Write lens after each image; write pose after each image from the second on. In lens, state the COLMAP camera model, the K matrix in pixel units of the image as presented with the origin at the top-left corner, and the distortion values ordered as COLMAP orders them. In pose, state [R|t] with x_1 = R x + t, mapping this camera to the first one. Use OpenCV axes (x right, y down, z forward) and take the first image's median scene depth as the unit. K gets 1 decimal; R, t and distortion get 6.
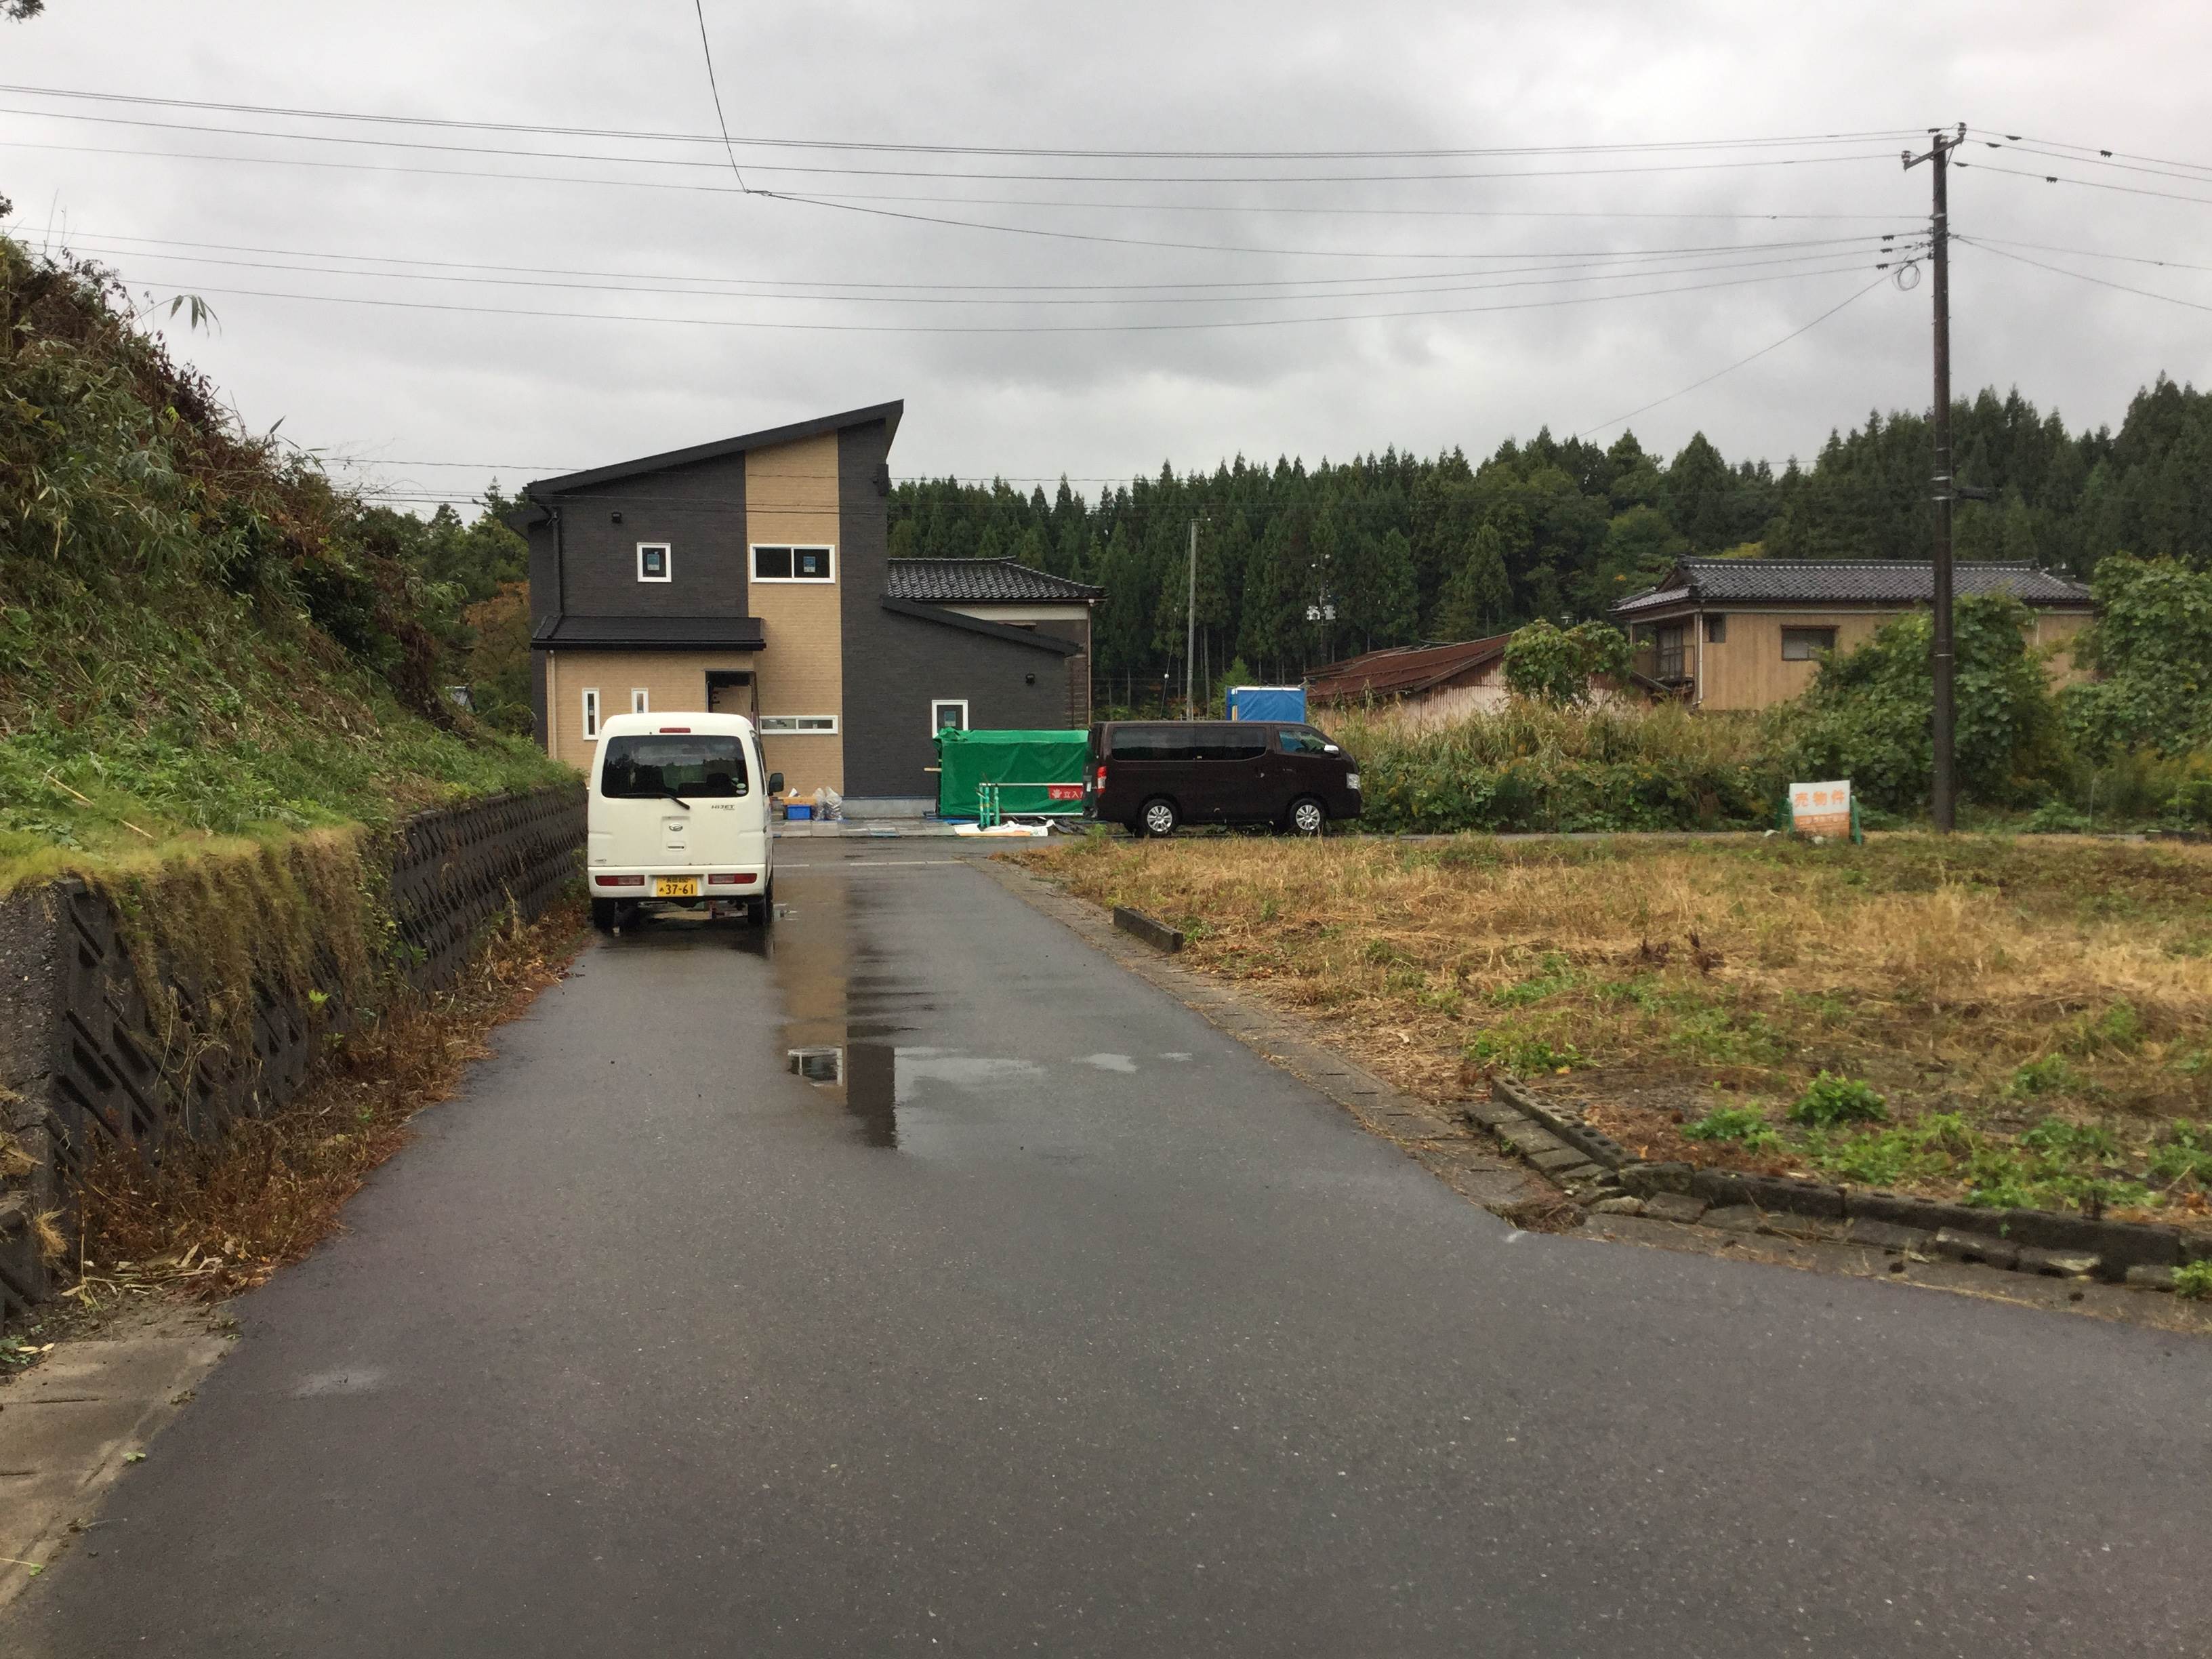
lens RADIAL K [[1967.8, 0, 1108.4], [0, 1967.8, 823.1], [0, 0, 1]] dist [0.110413, -0.205175]
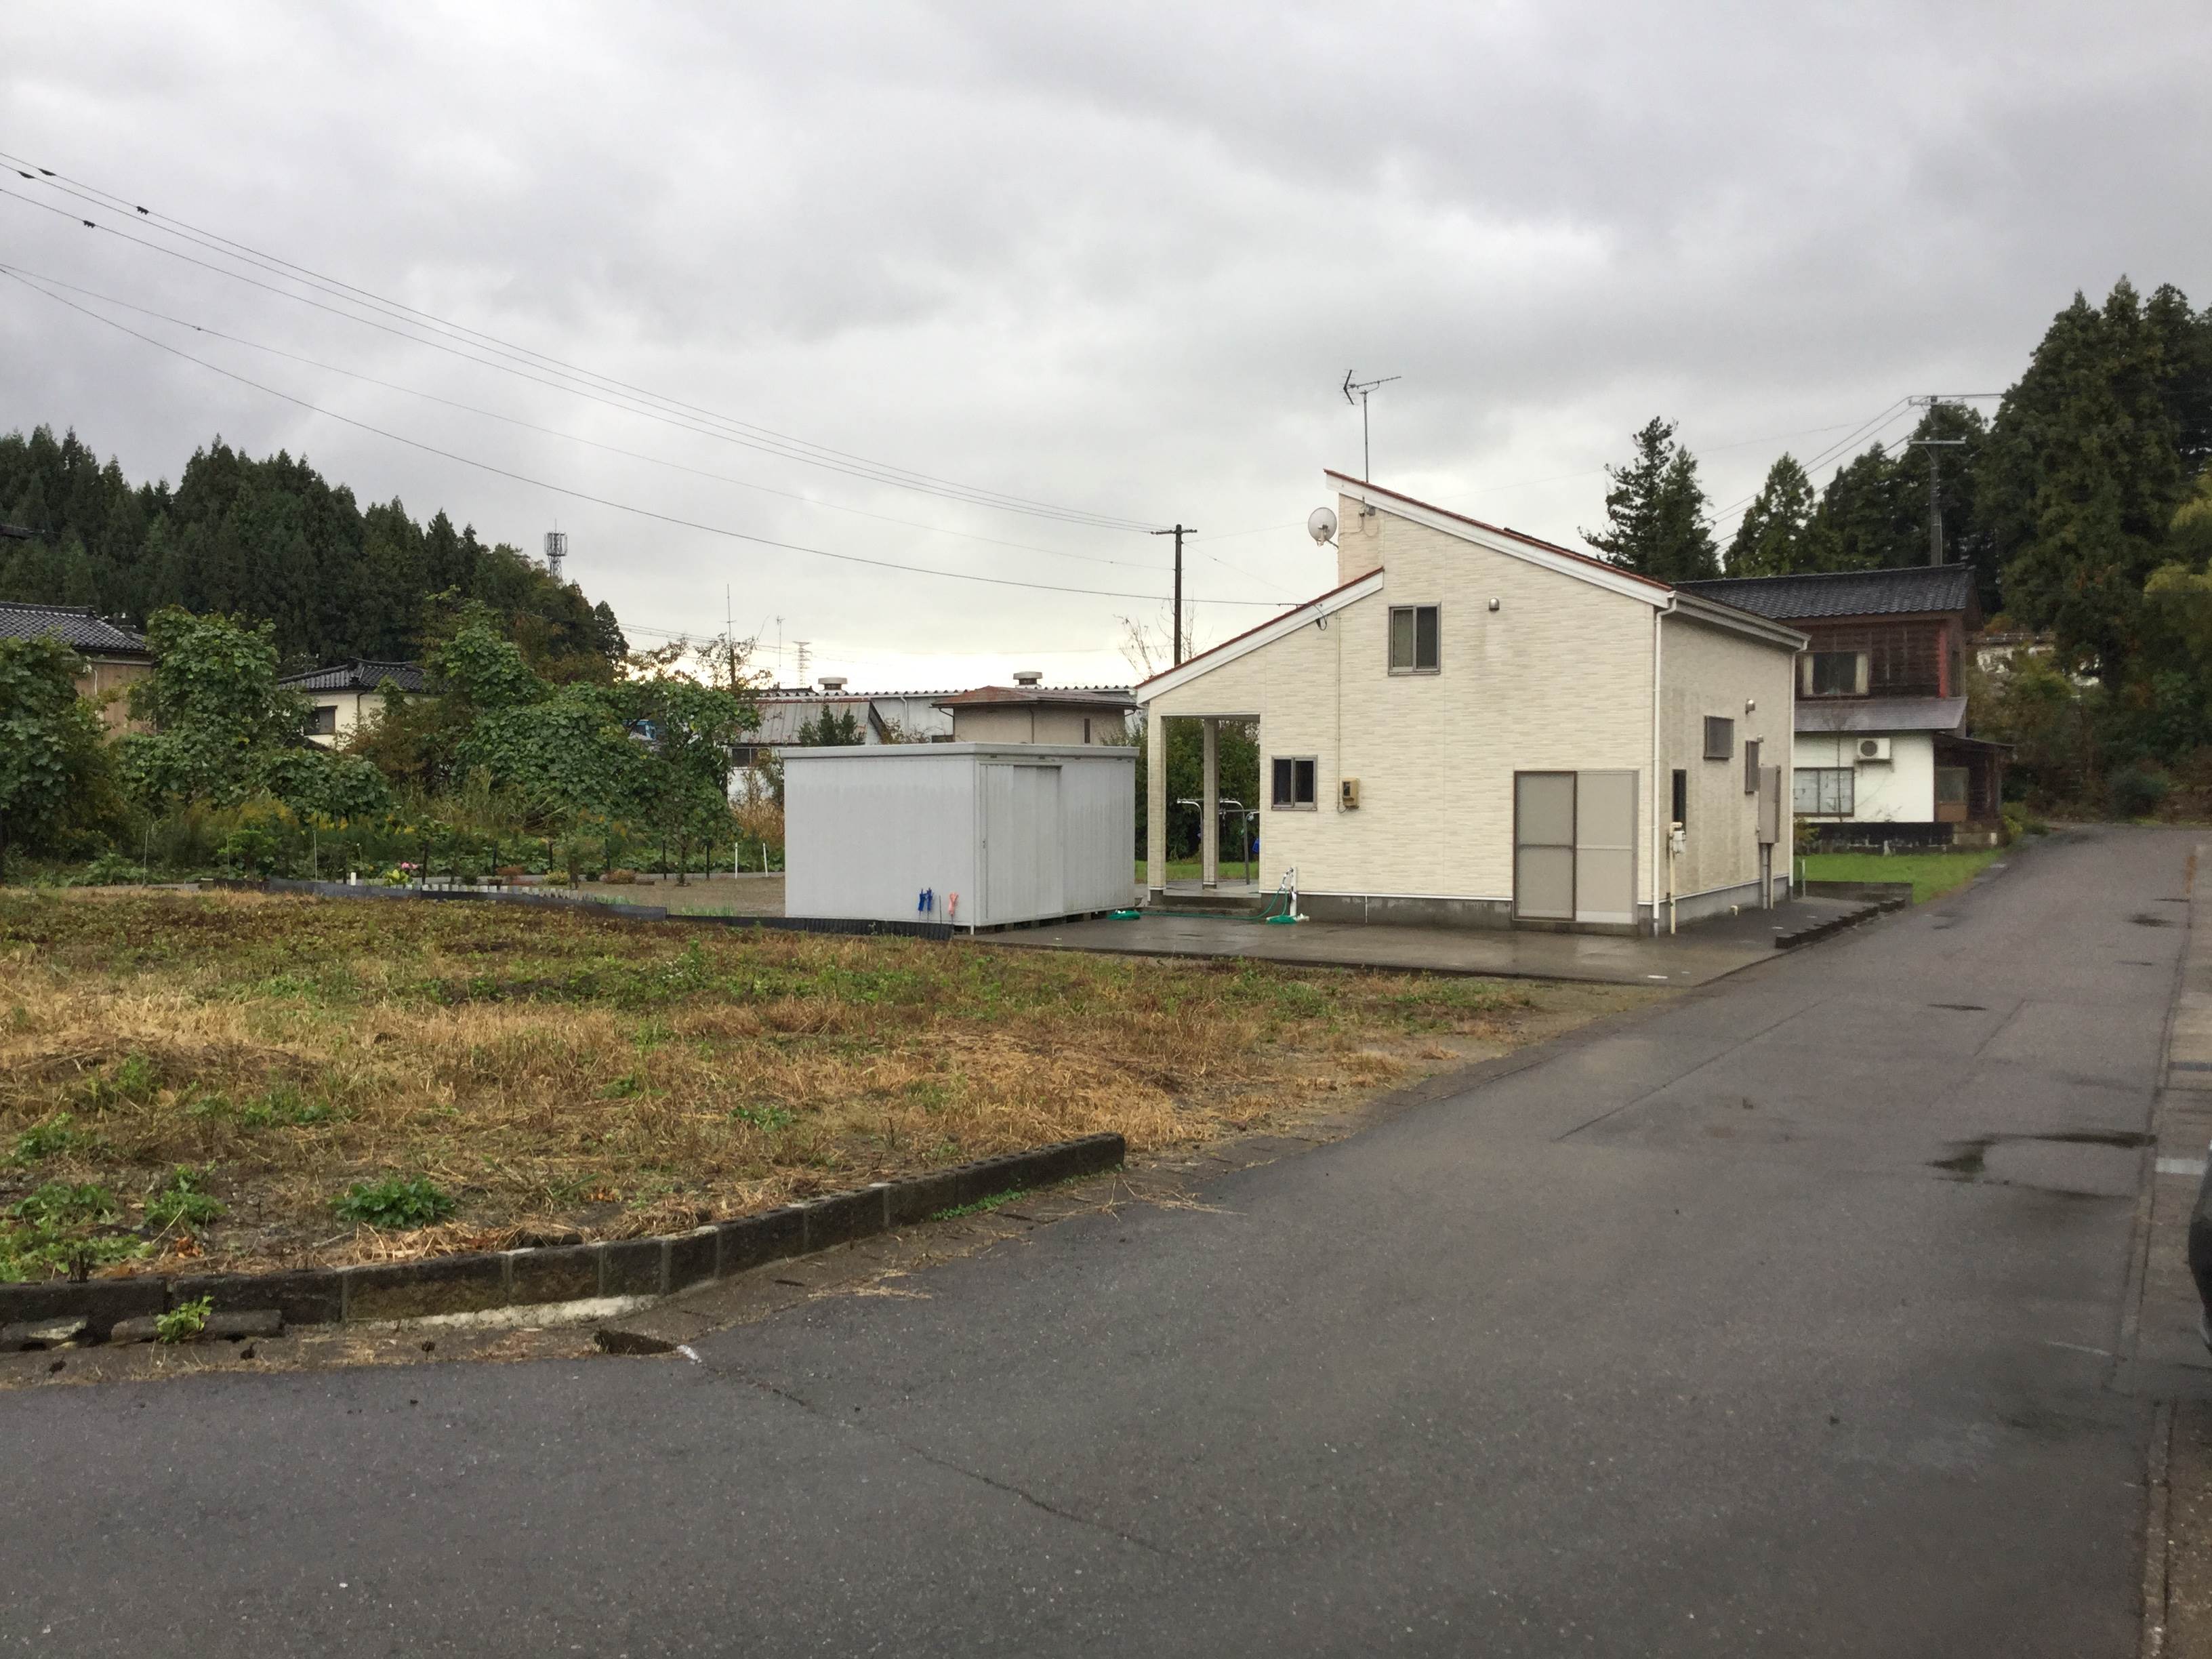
lens RADIAL K [[1967.8, 0, 1108.4], [0, 1967.8, 829.1], [0, 0, 1]] dist [0.110413, -0.205175]
pose [[0.621642, -0.012772, 0.783197, 0.007763], [0.030021, 0.999521, -0.007529, -0.000129], [-0.782726, 0.028193, 0.621728, -0.001391]]
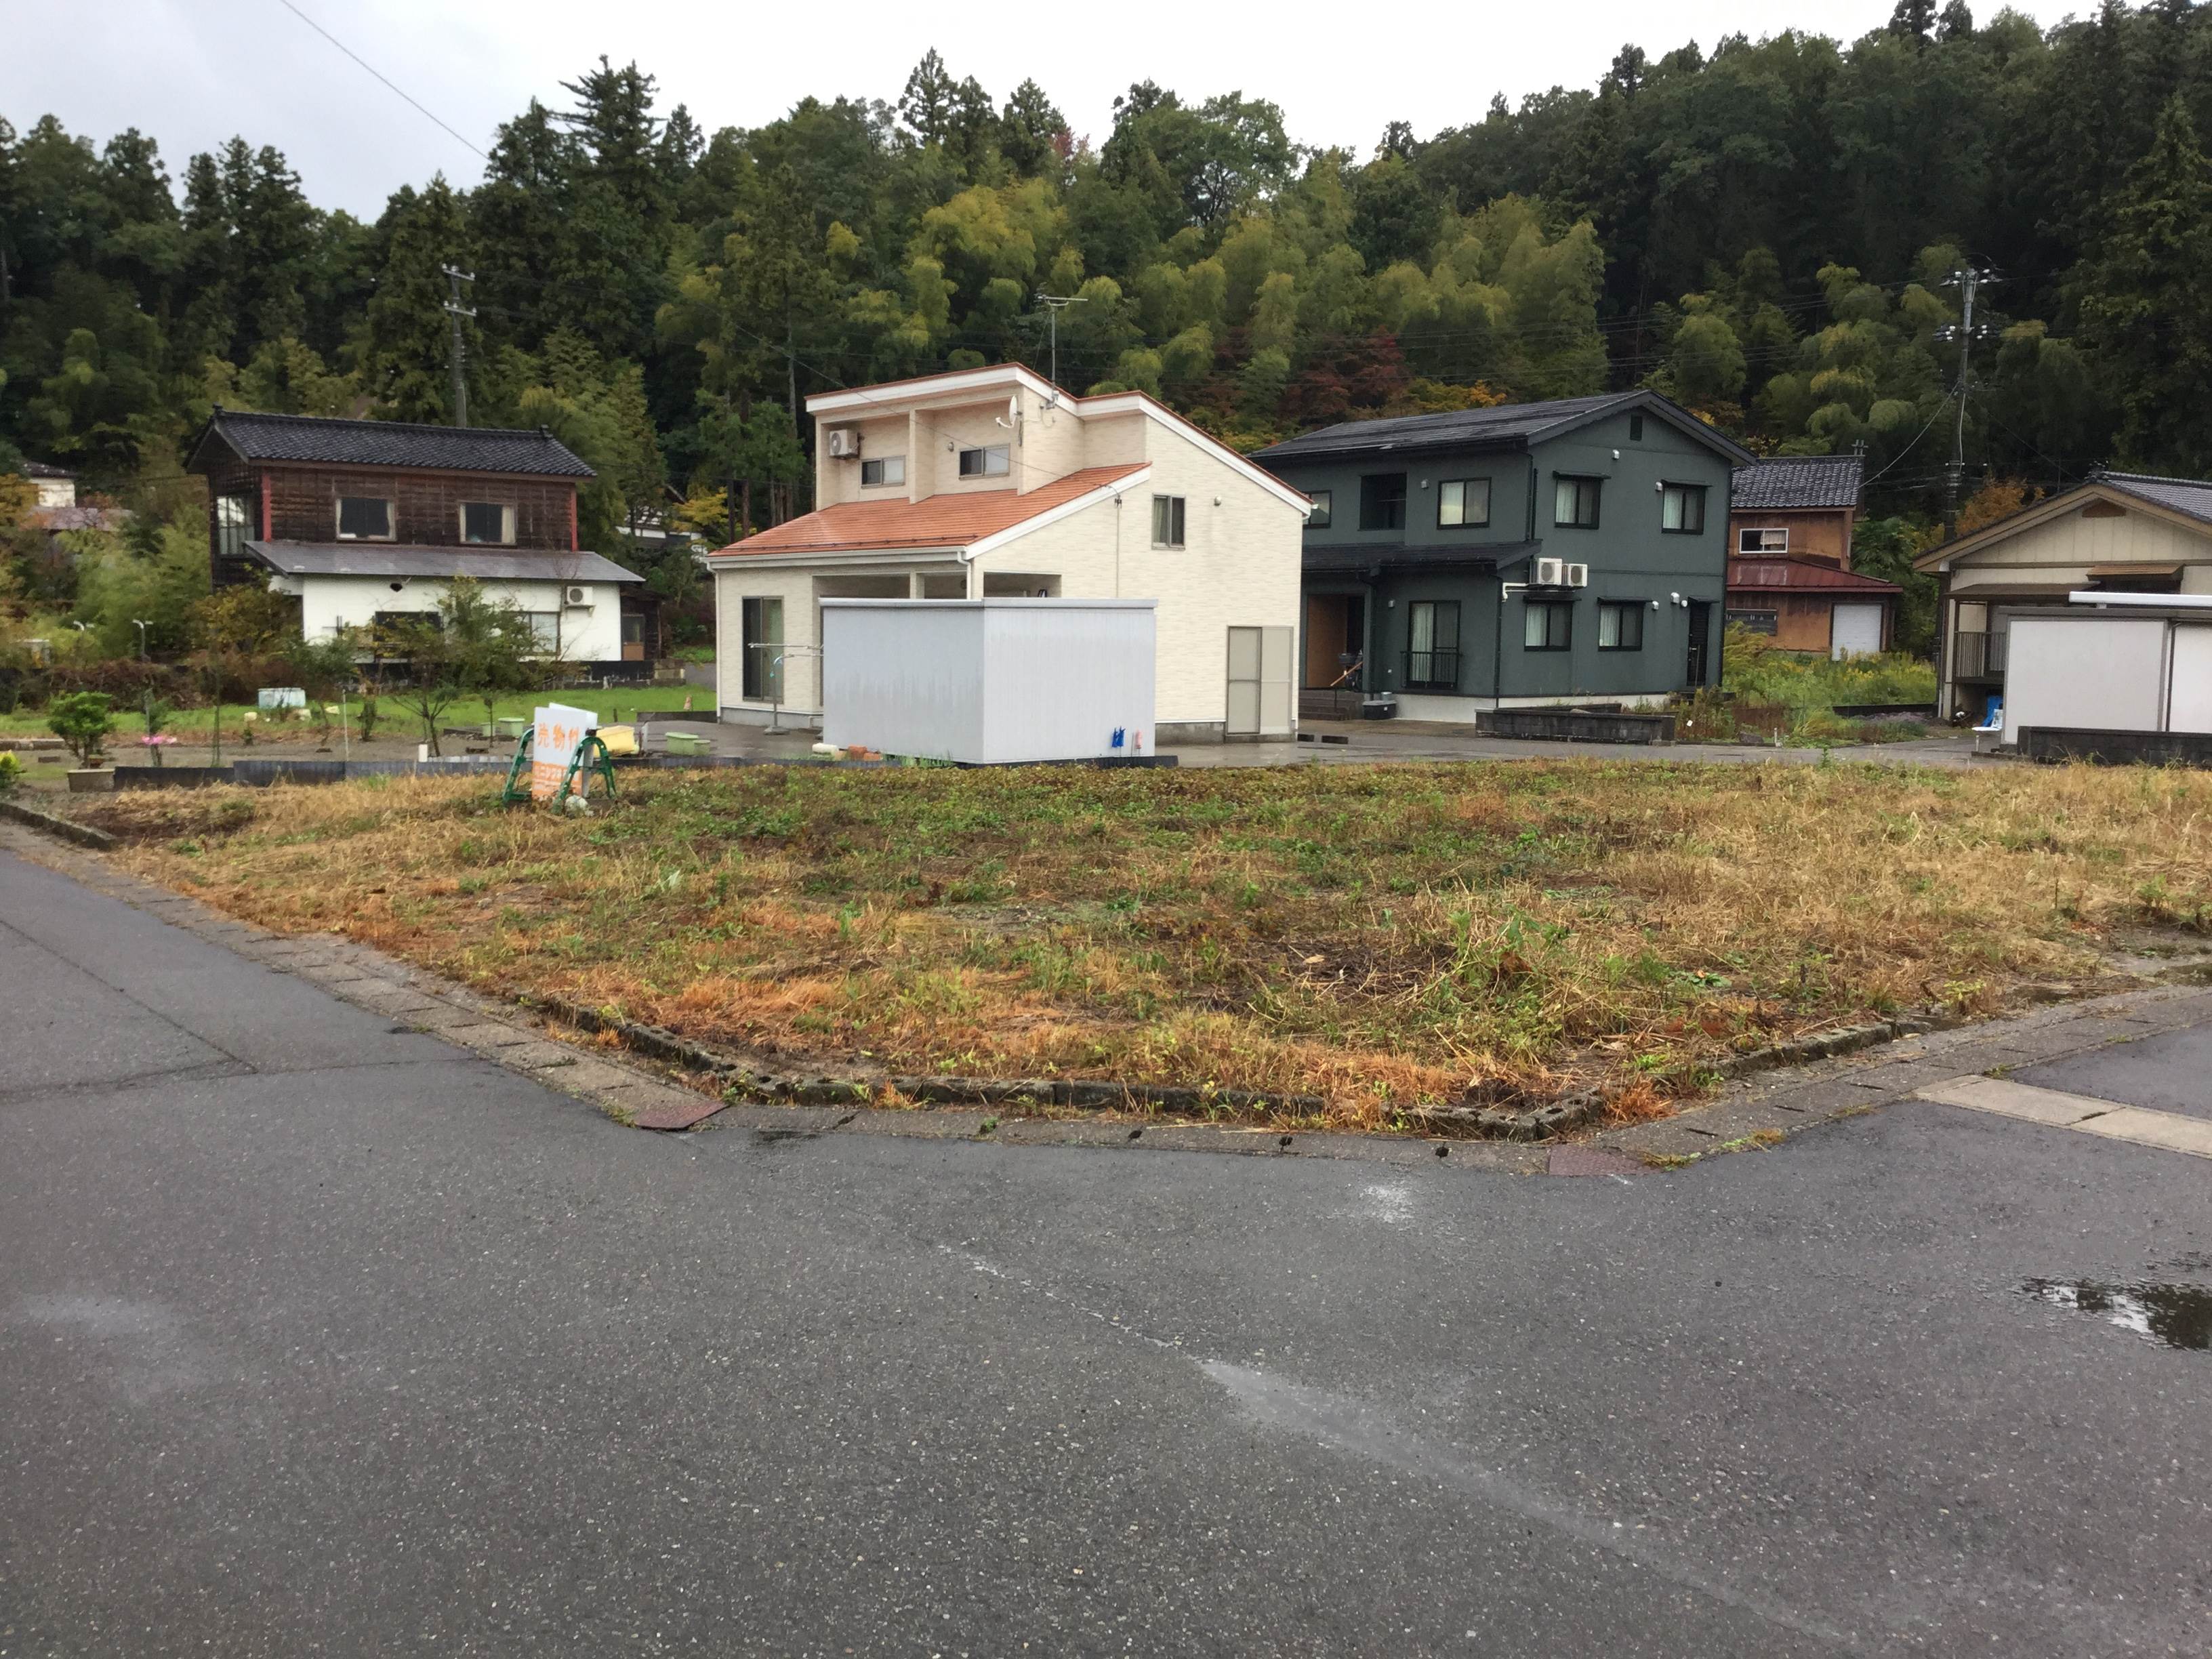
lens RADIAL K [[1967.8, 0, 1110.5], [0, 1967.8, 837.1], [0, 0, 1]] dist [0.110413, -0.205175]
pose [[-0.479133, -0.090269, 0.873088, -0.183451], [0.027914, 0.992627, 0.117947, -0.036950], [-0.877299, 0.080884, -0.473080, 0.895139]]
